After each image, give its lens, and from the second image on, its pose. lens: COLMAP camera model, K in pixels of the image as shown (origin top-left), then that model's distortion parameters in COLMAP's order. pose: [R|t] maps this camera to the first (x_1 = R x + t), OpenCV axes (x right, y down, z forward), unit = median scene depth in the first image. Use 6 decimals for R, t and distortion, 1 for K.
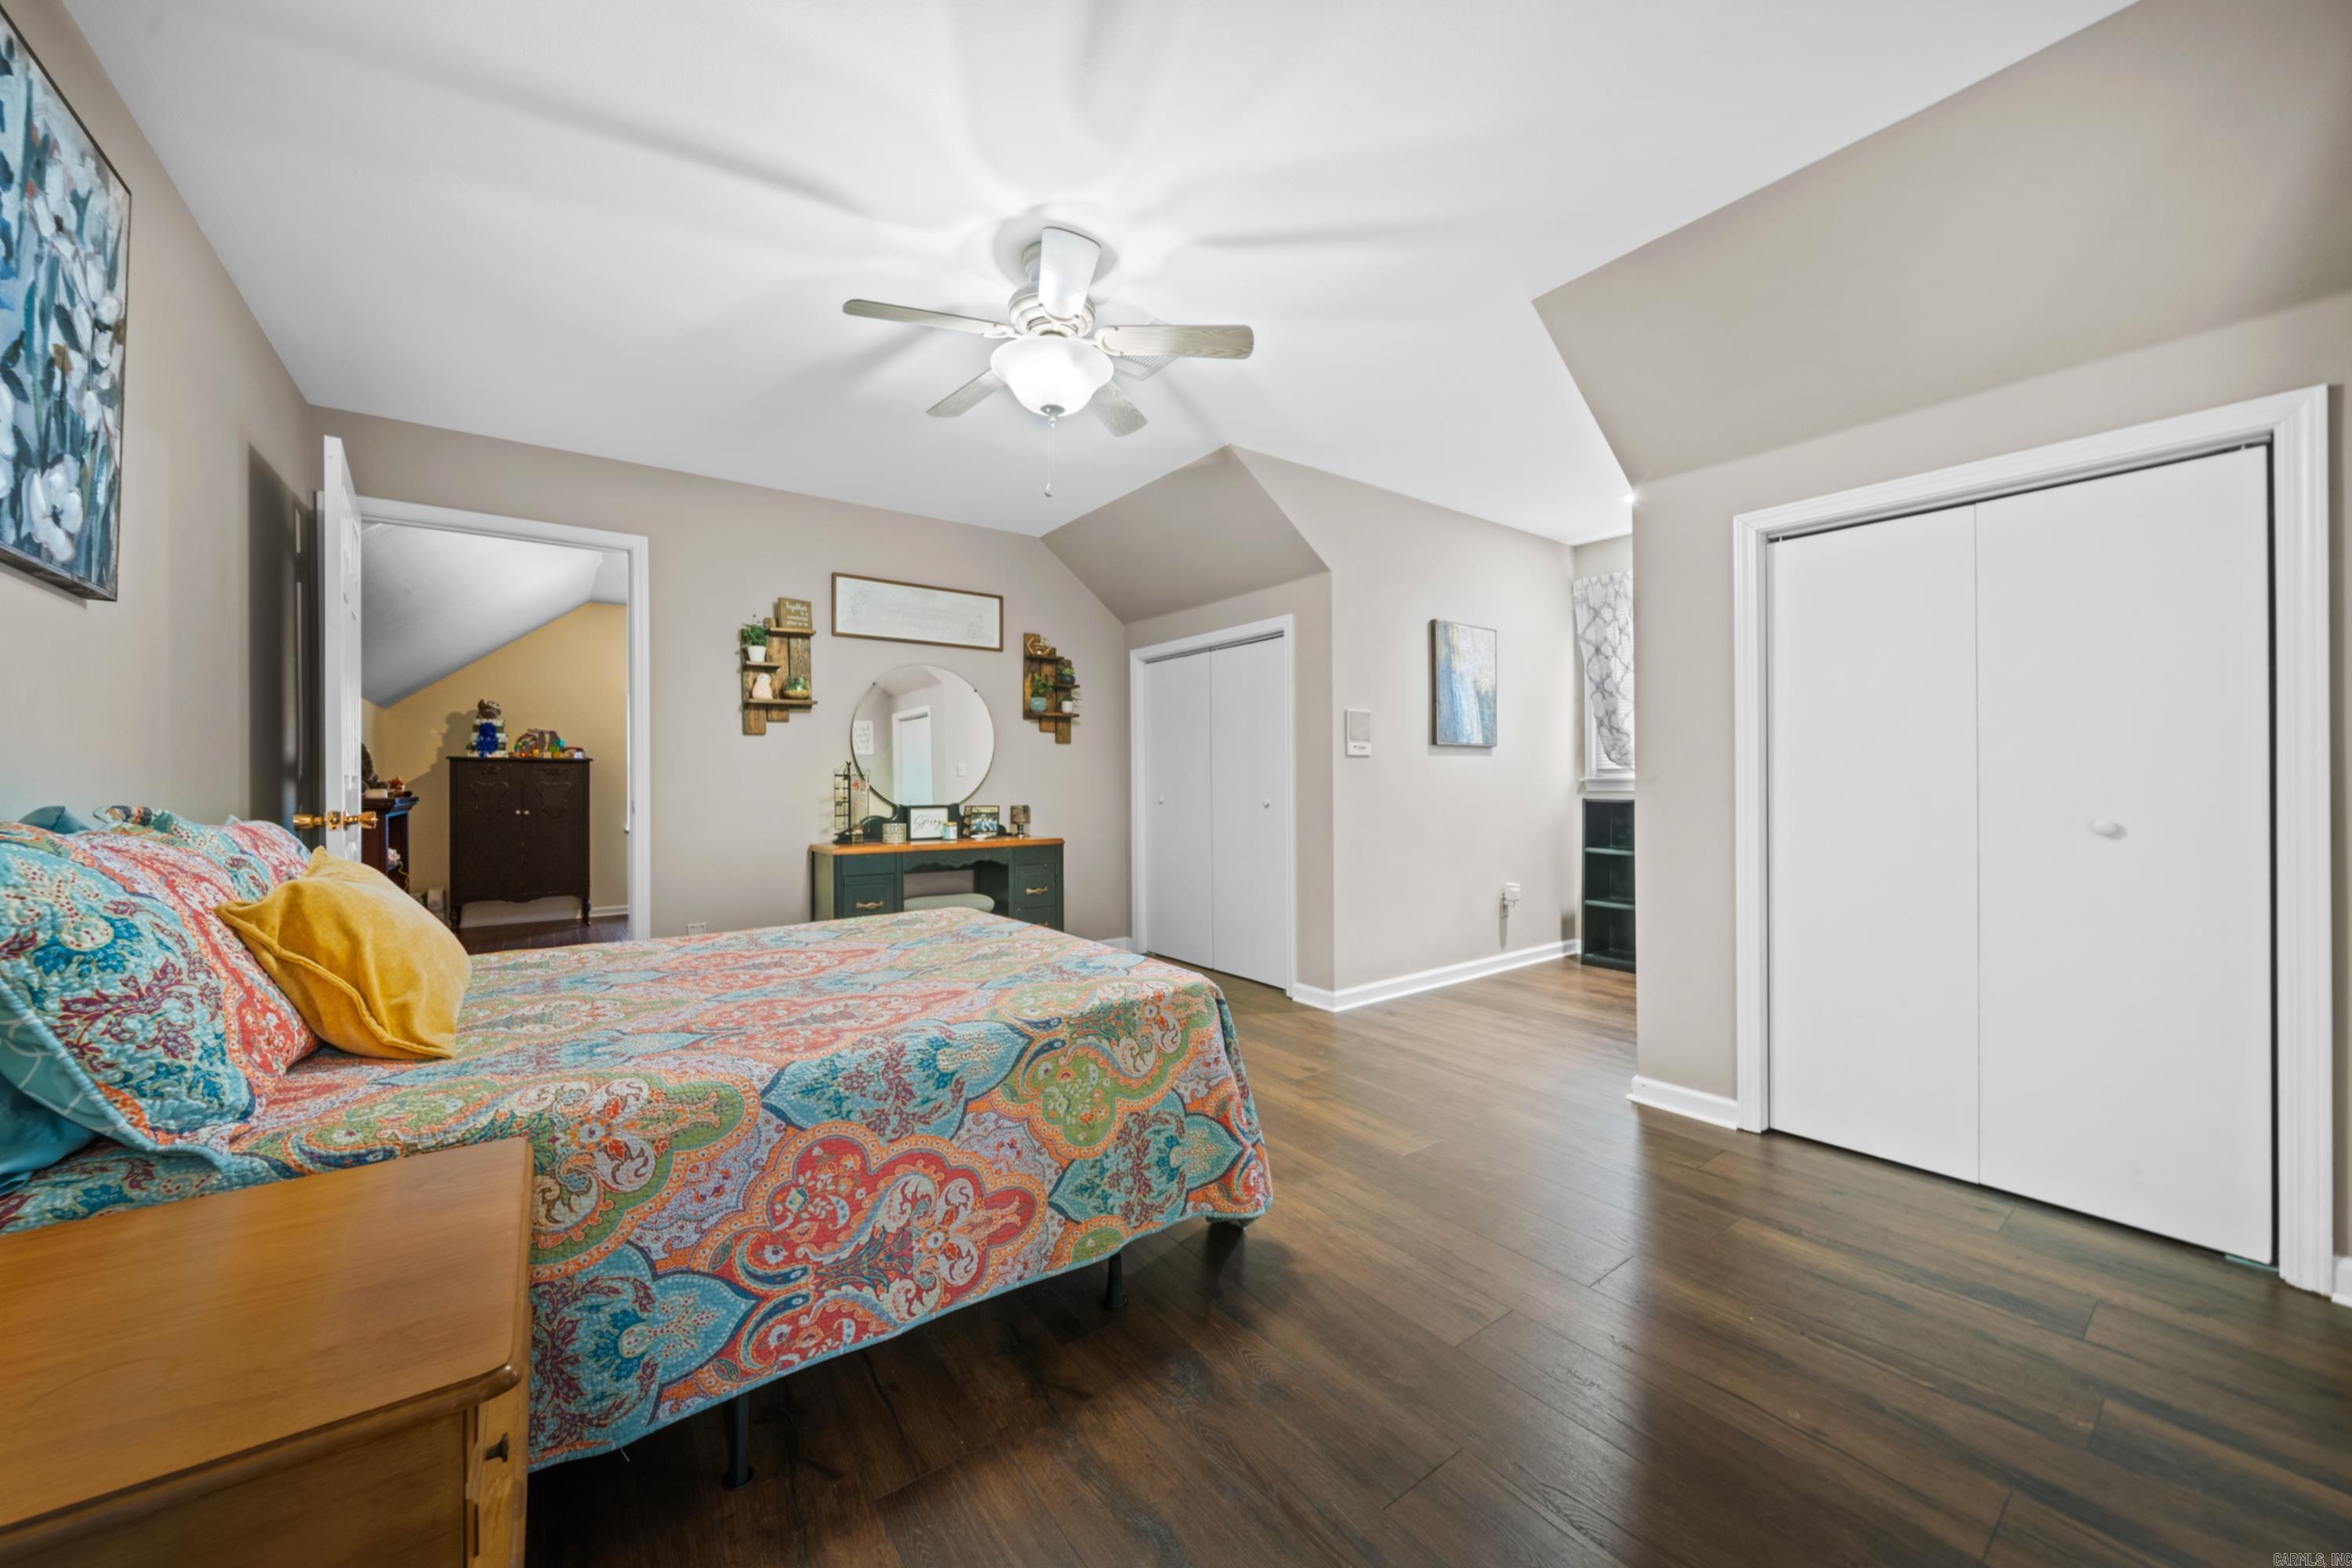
lens RADIAL K [[861.1, 0, 1187.6], [0, 861.1, 783.0], [0, 0, 1]] dist [0.001731, 0.000057]
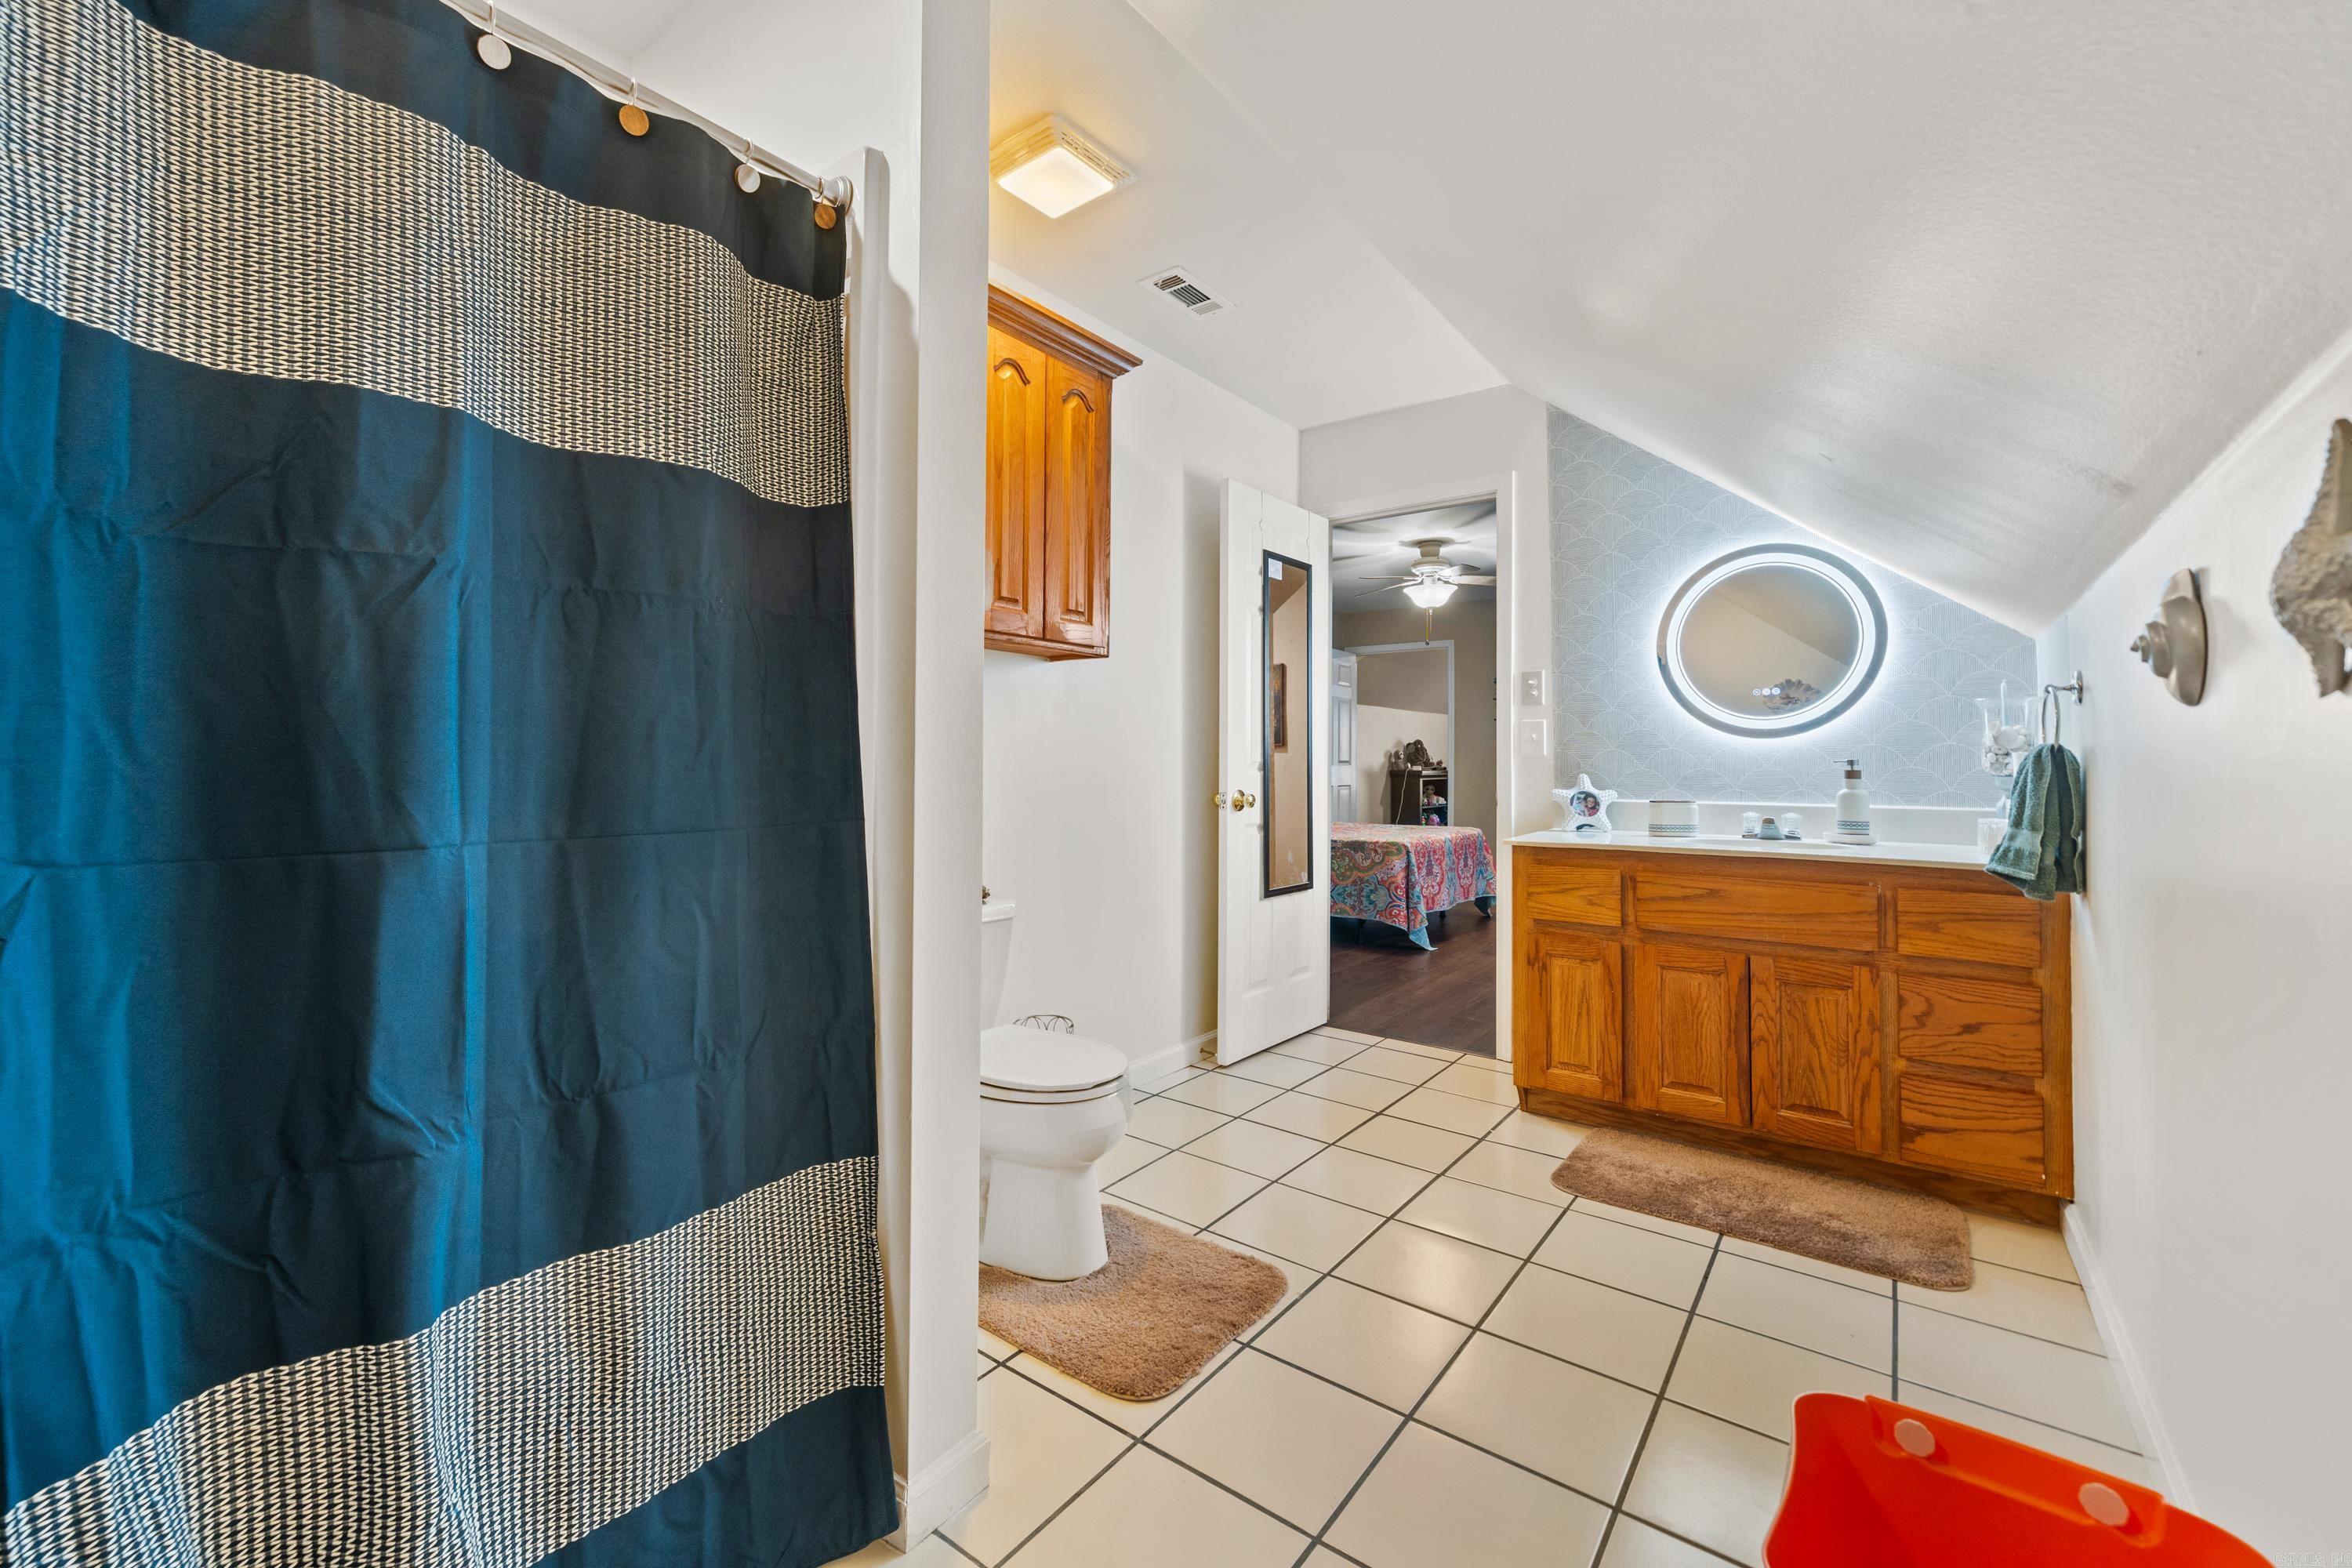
lens RADIAL K [[951.4, 0, 1173.6], [0, 951.4, 771.5], [0, 0, 1]] dist [-0.001030, -0.000086]
pose [[0.269072, 0.007698, -0.963089, 1.552382], [-0.000896, 0.999970, 0.007742, -0.004202], [0.963120, -0.001220, 0.269071, -0.267753]]
